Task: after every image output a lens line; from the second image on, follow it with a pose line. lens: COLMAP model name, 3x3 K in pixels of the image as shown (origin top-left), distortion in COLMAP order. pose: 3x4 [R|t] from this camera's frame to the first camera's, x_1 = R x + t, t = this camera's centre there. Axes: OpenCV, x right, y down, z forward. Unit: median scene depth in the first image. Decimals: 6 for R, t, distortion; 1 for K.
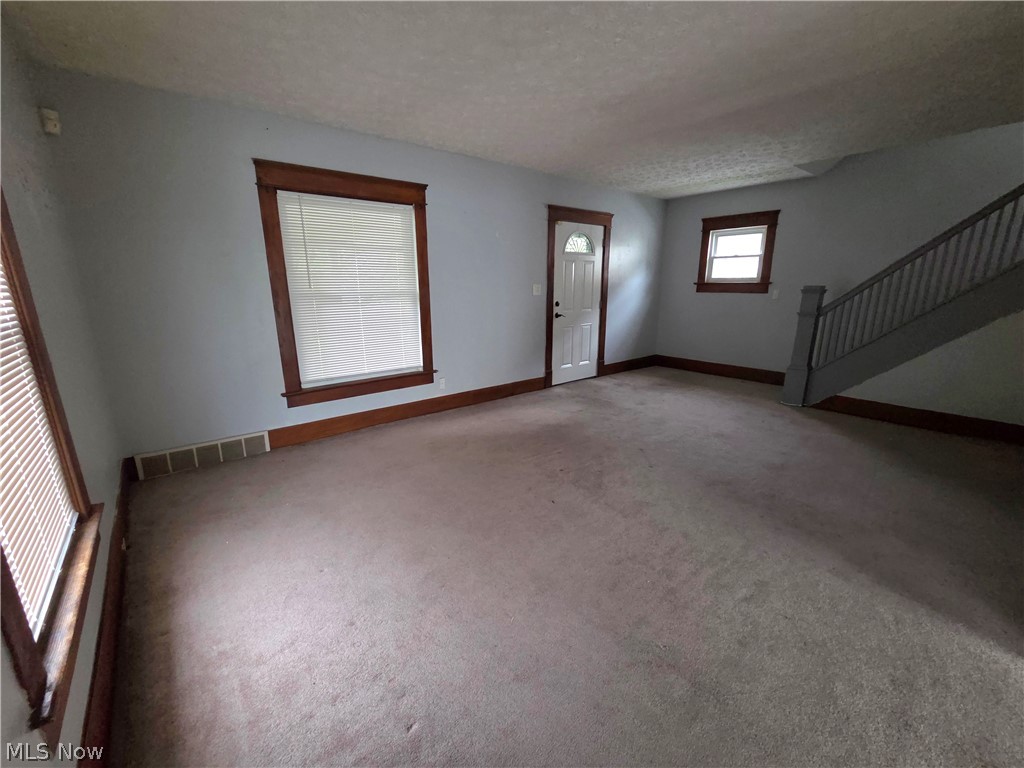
lens RADIAL K [[417.7, 0, 510.0], [0, 417.7, 385.3], [0, 0, 1]] dist [-0.000671, -0.000005]
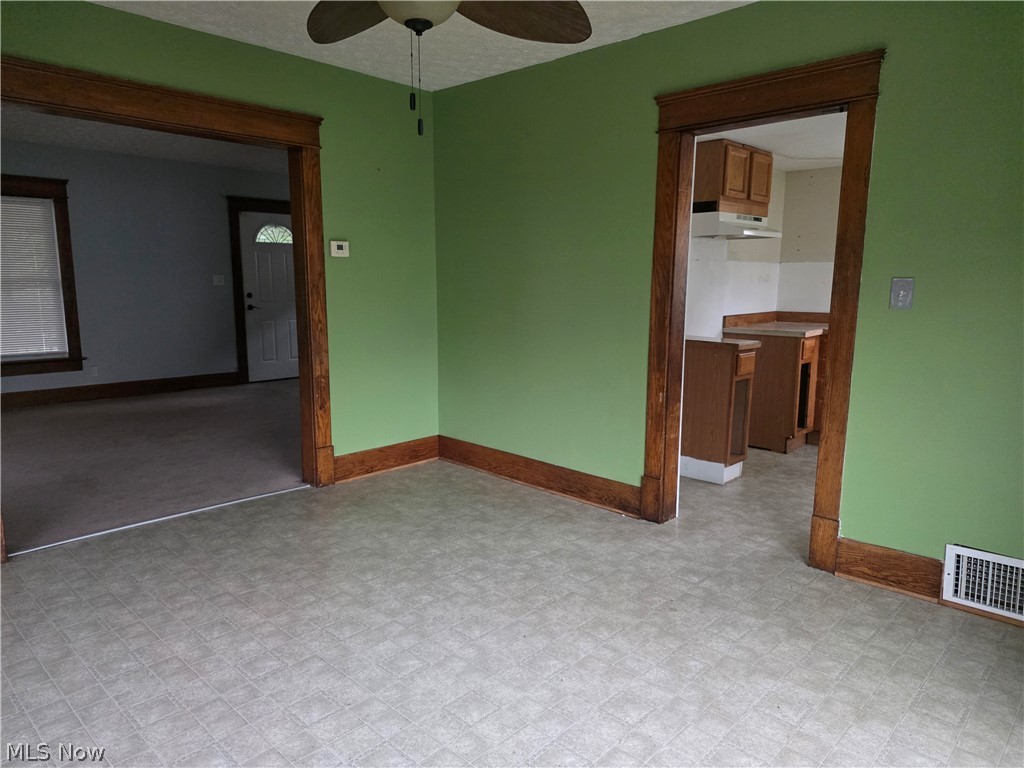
lens RADIAL K [[681.5, 0, 512.6], [0, 681.5, 386.7], [0, 0, 1]] dist [0.006507, 0.000612]
pose [[0.992902, -0.009979, 0.118516, 0.547482], [0.019856, 0.996397, -0.082453, 0.160789], [-0.117267, 0.084221, 0.989523, -0.623196]]
